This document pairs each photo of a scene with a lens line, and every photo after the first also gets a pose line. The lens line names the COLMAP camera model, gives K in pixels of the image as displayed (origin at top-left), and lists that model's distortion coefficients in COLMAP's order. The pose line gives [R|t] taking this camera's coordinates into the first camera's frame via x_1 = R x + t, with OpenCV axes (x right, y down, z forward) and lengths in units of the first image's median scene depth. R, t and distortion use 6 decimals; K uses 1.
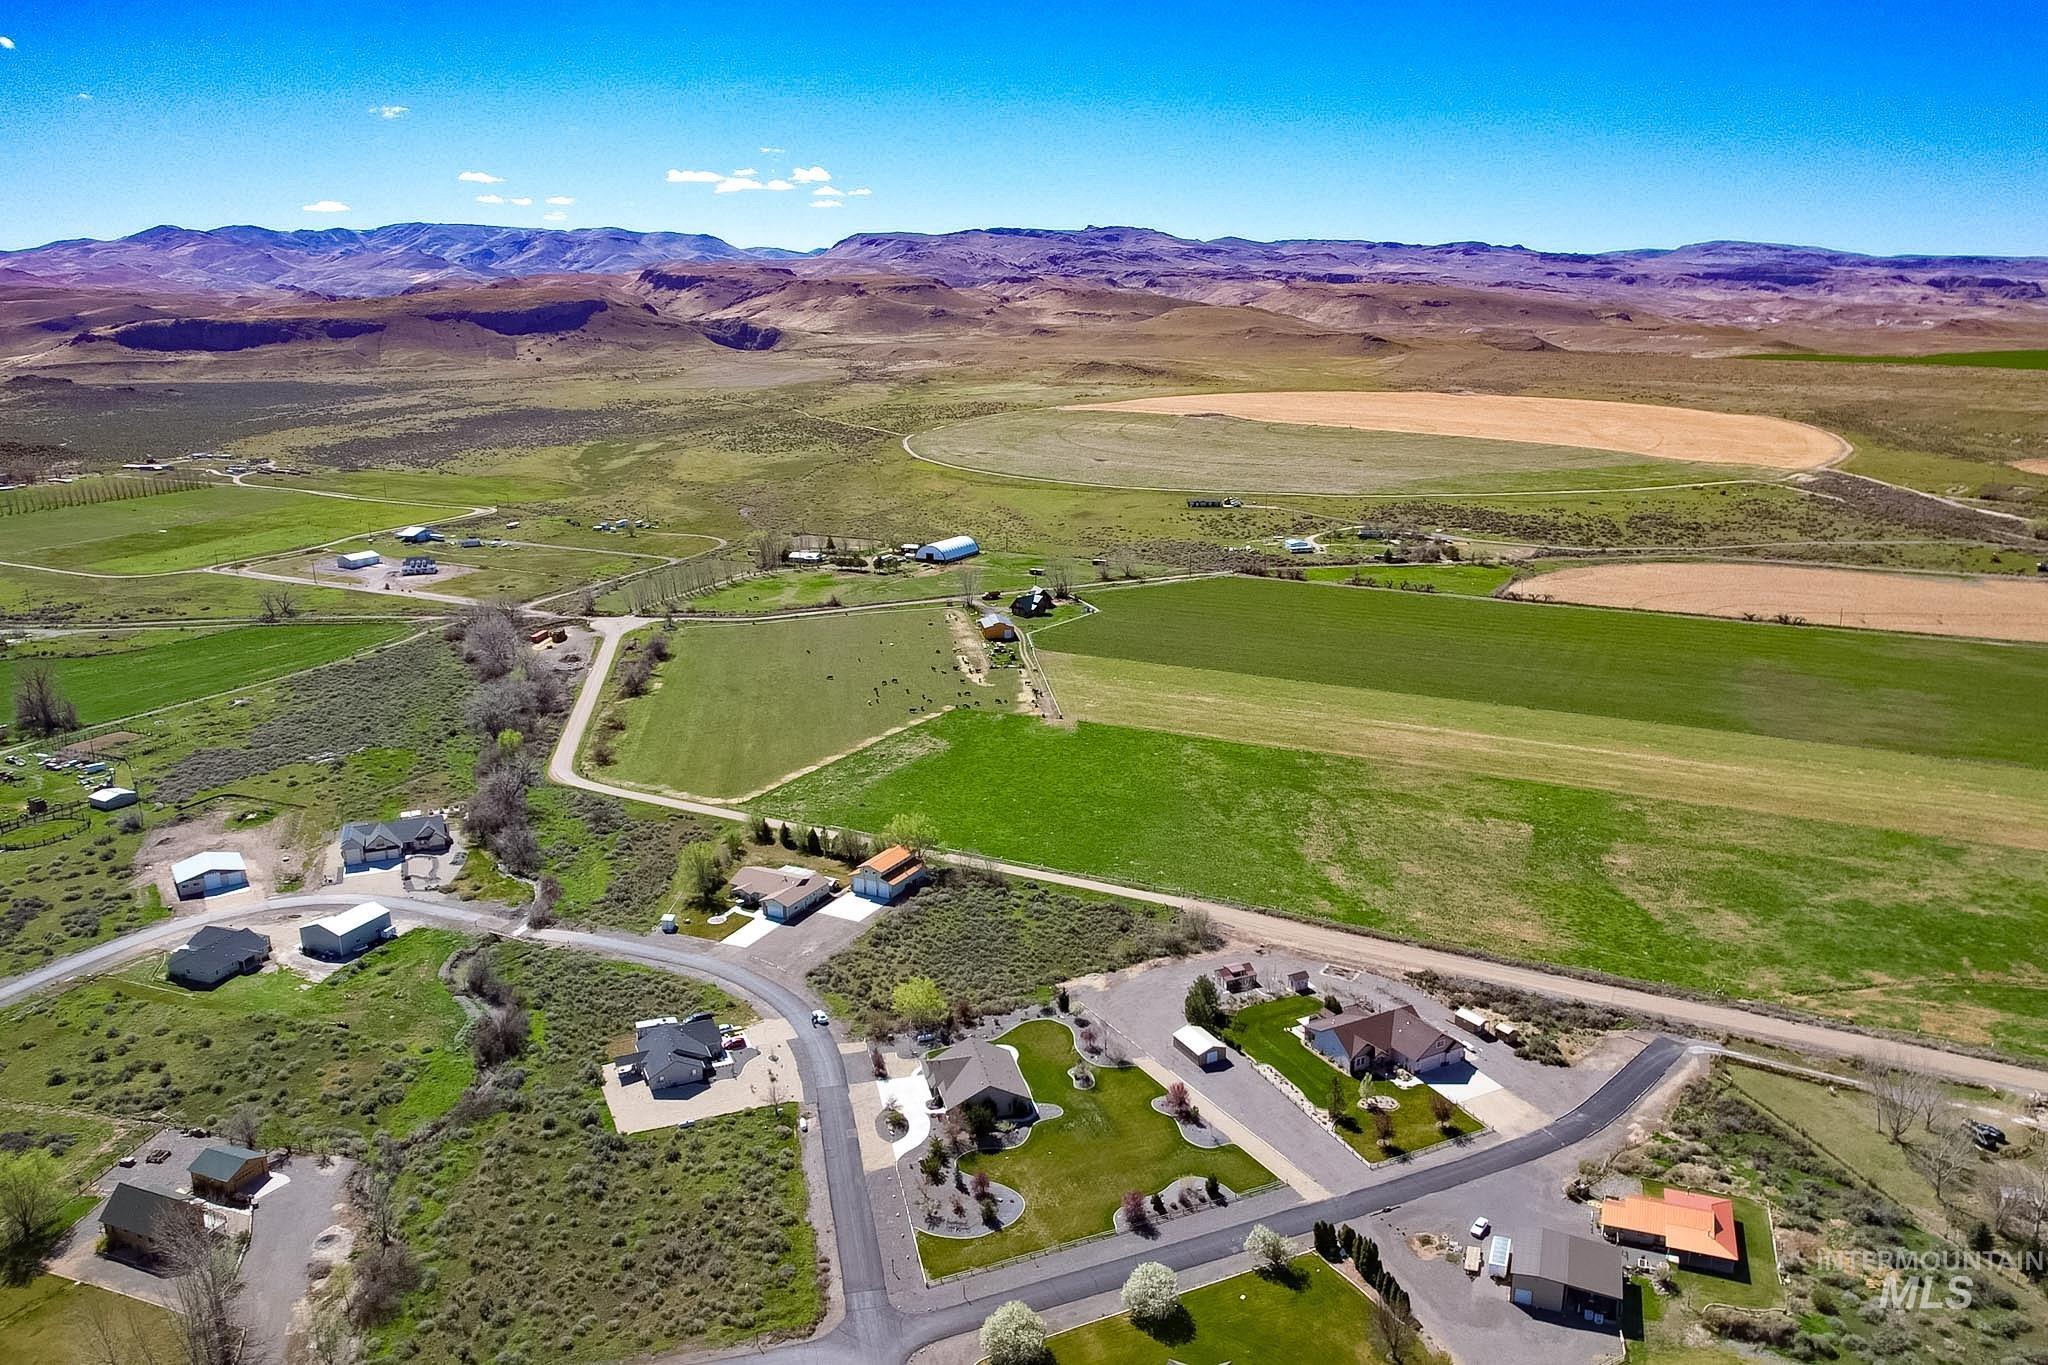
lens RADIAL K [[1448.6, 0, 1023.3], [0, 1448.6, 668.9], [0, 0, 1]] dist [-0.056960, 0.035357]
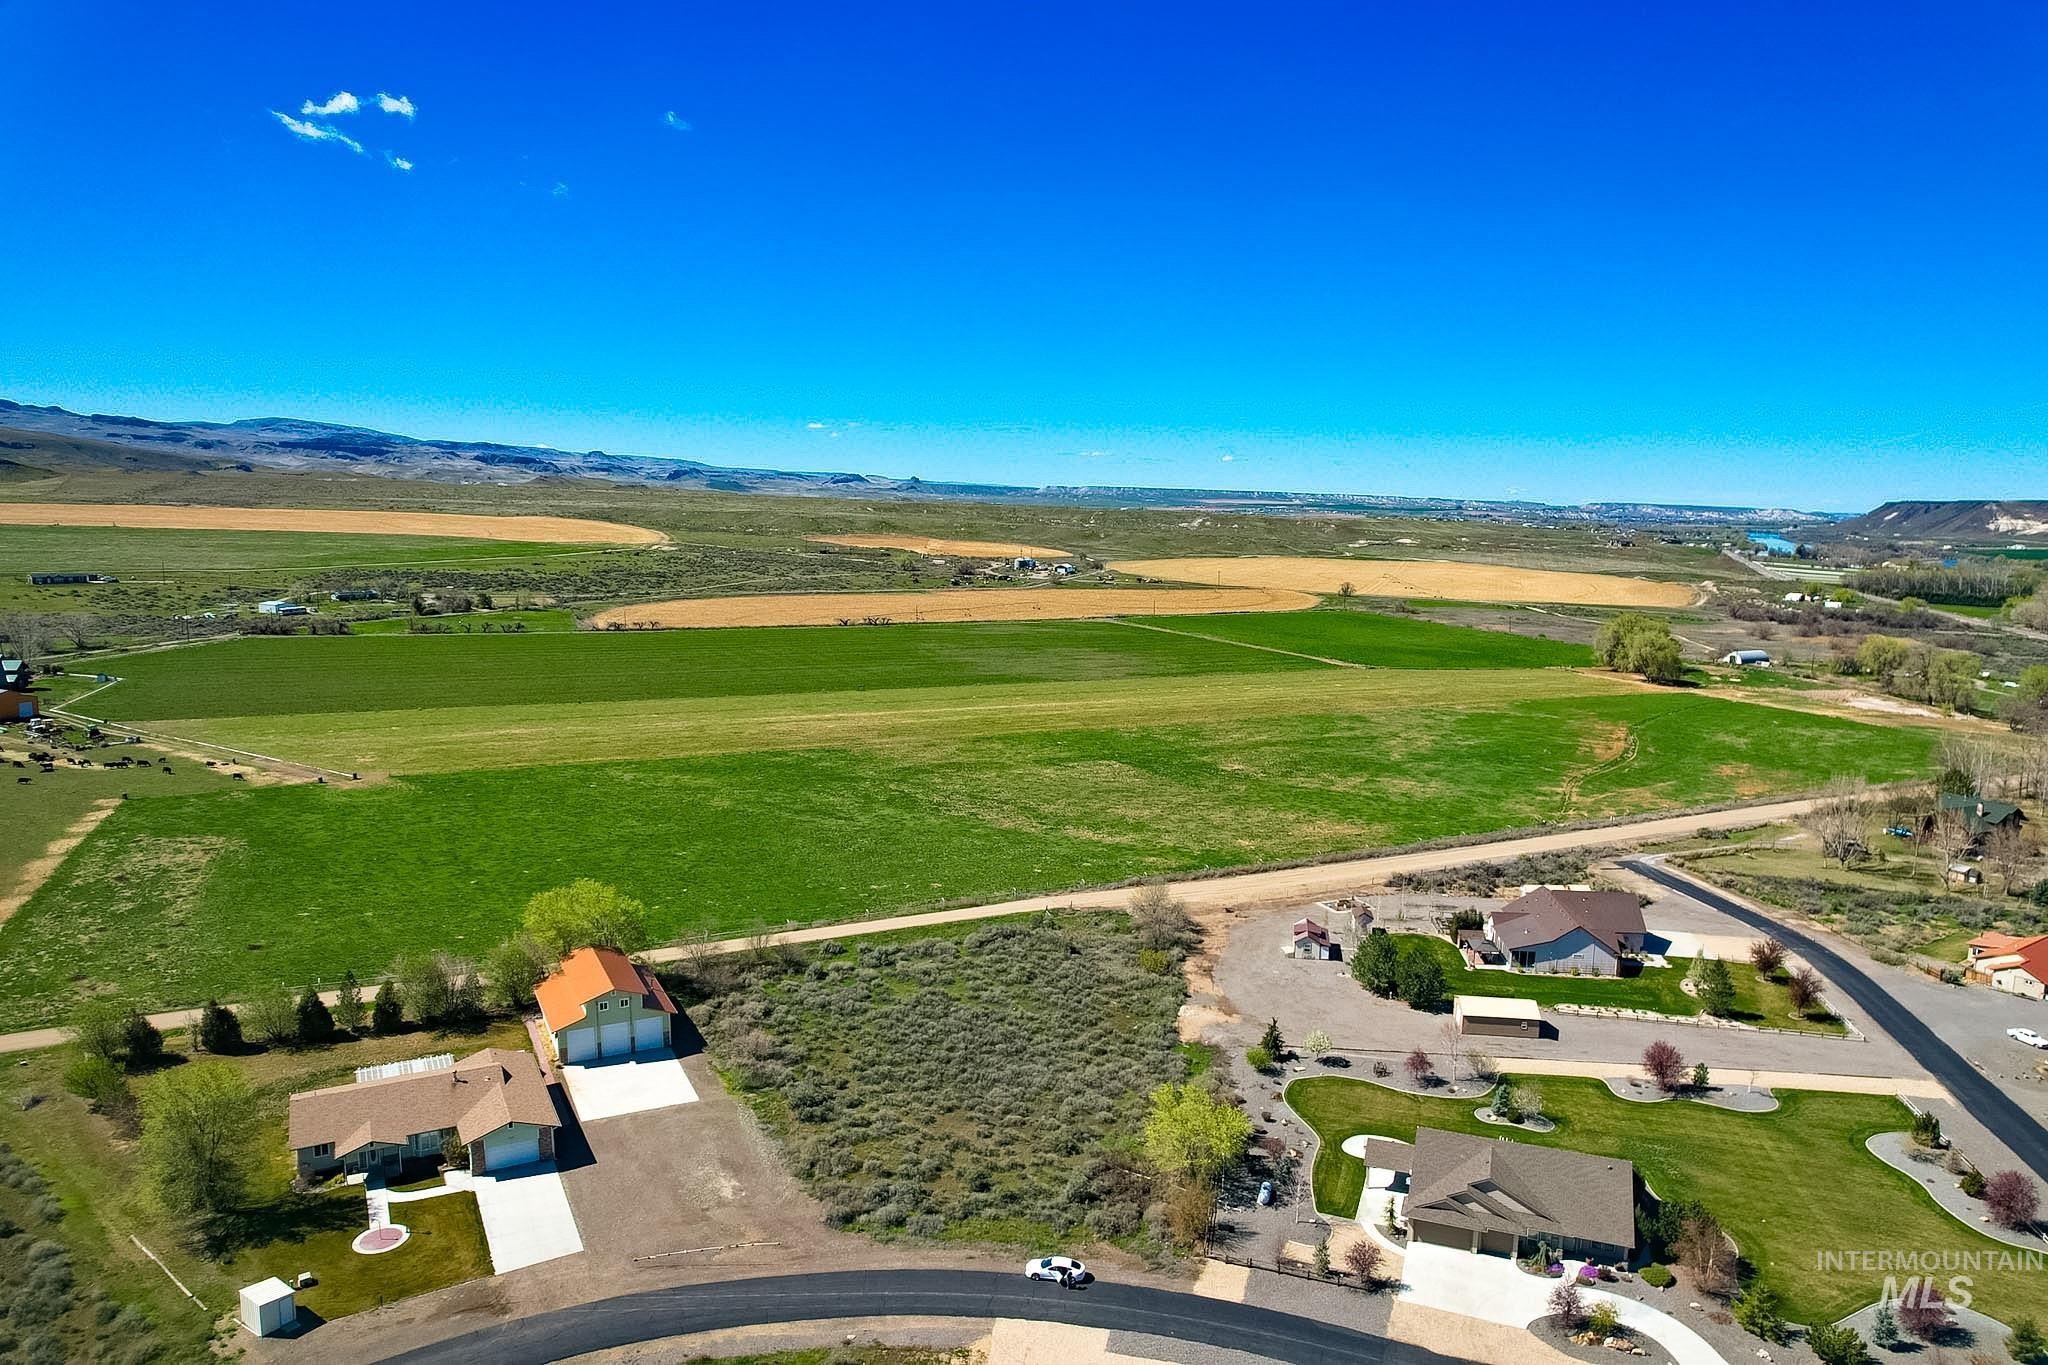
lens RADIAL K [[1309.4, 0, 1024.5], [0, 1309.4, 691.0], [0, 0, 1]] dist [-0.071739, 0.066320]
pose [[0.559605, -0.095957, 0.823186, -0.326491], [0.172822, 0.984949, -0.002672, 0.060764], [-0.810540, 0.143760, 0.567766, 0.589945]]
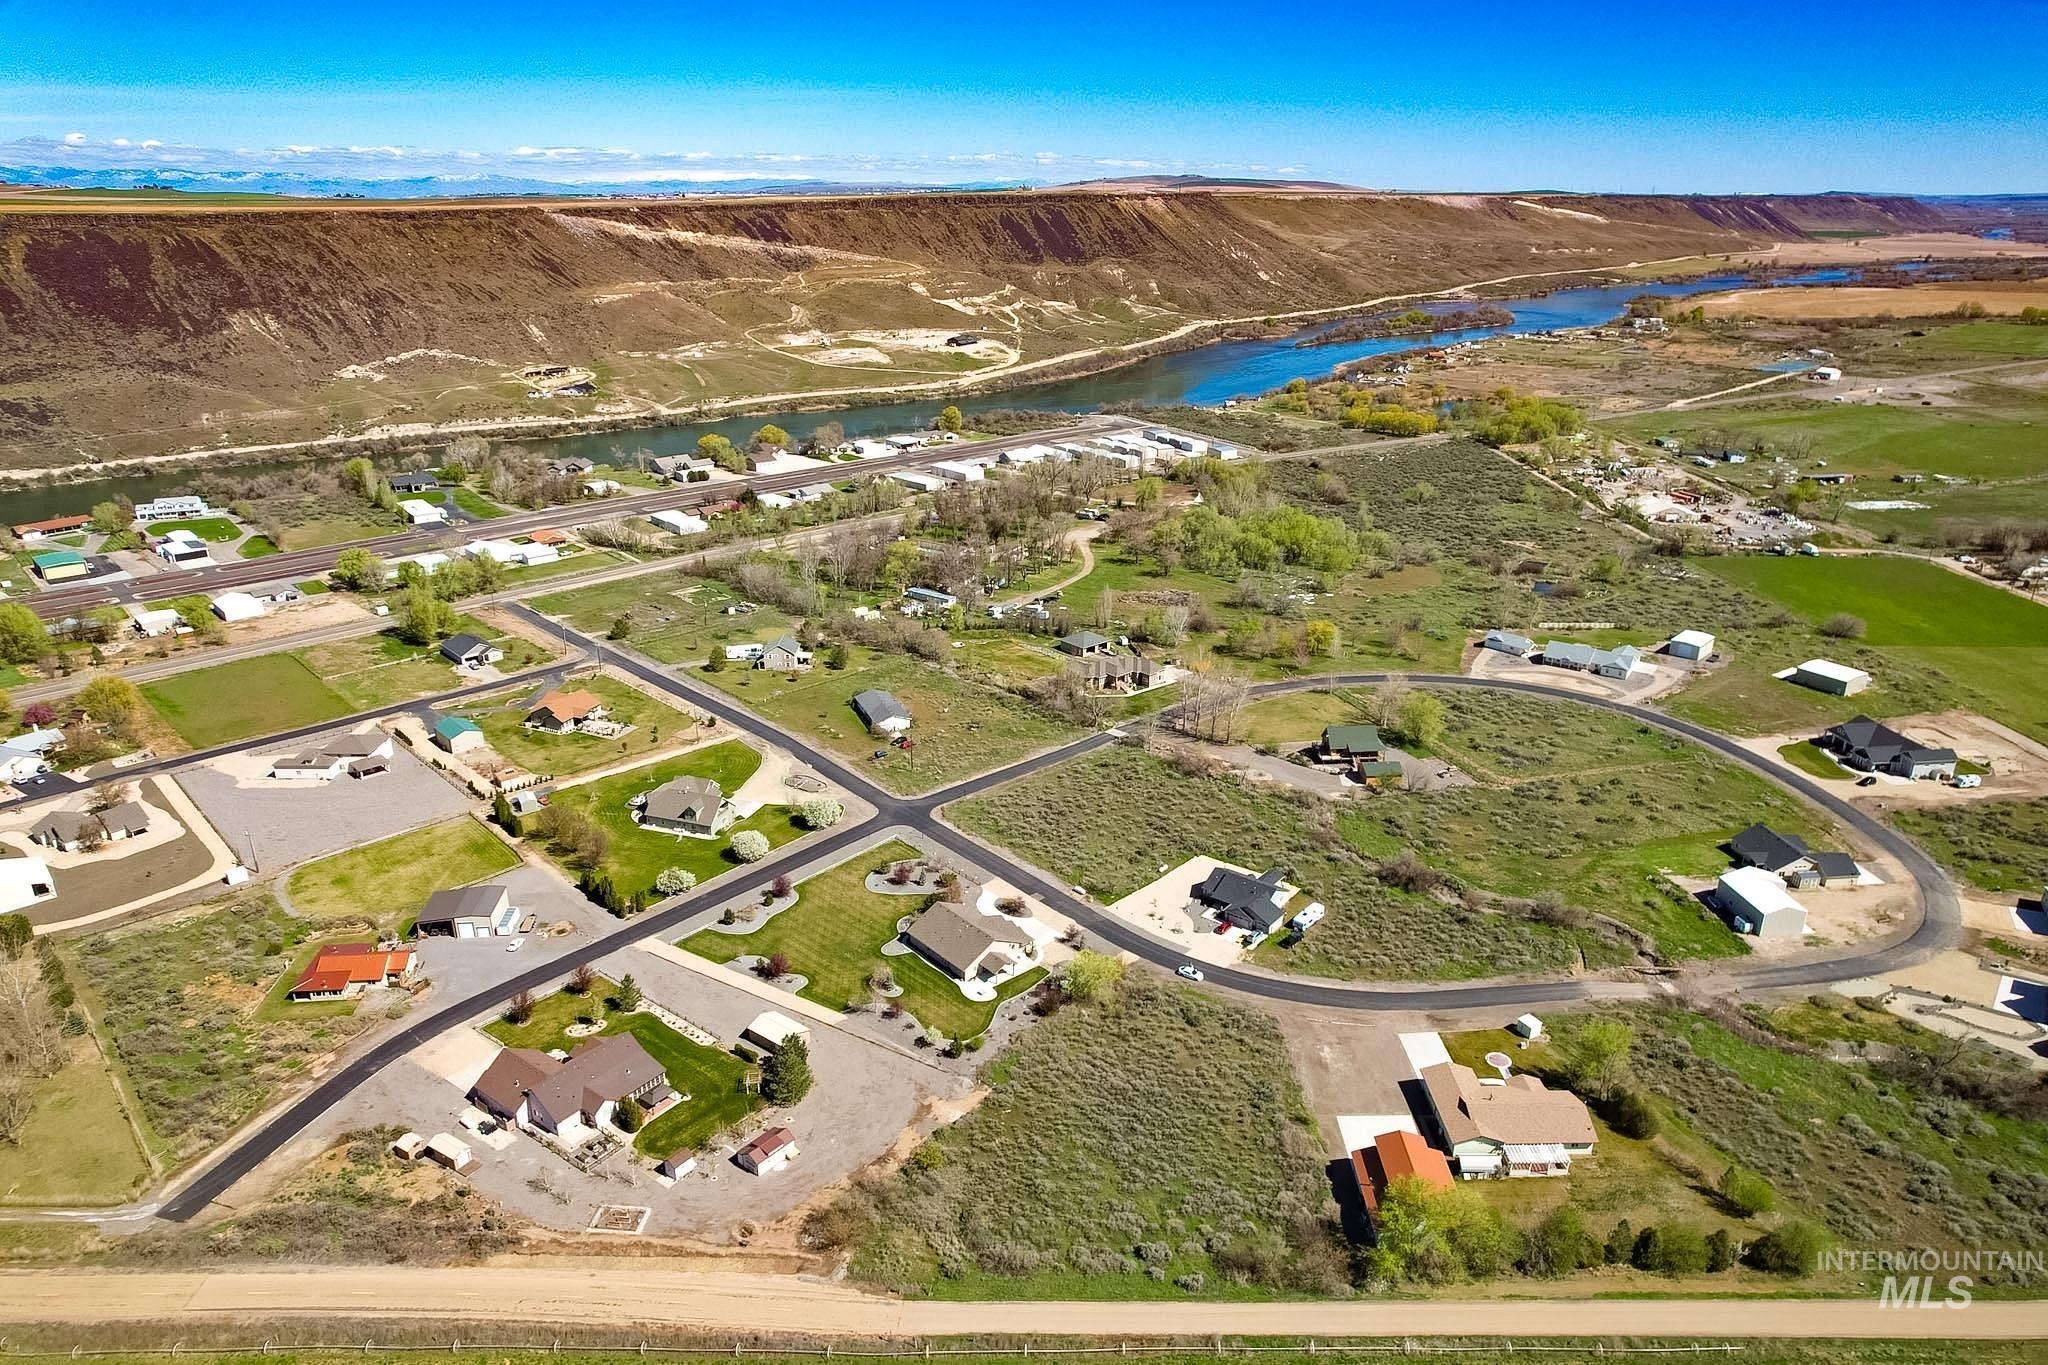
lens RADIAL K [[1309.4, 0, 1030.9], [0, 1309.4, 689.4], [0, 0, 1]] dist [-0.071739, 0.066320]
pose [[-0.887982, 0.180732, -0.422876, 0.206971], [-0.093760, 0.829075, 0.551220, -0.276358], [0.450219, 0.529122, -0.719258, 1.109043]]
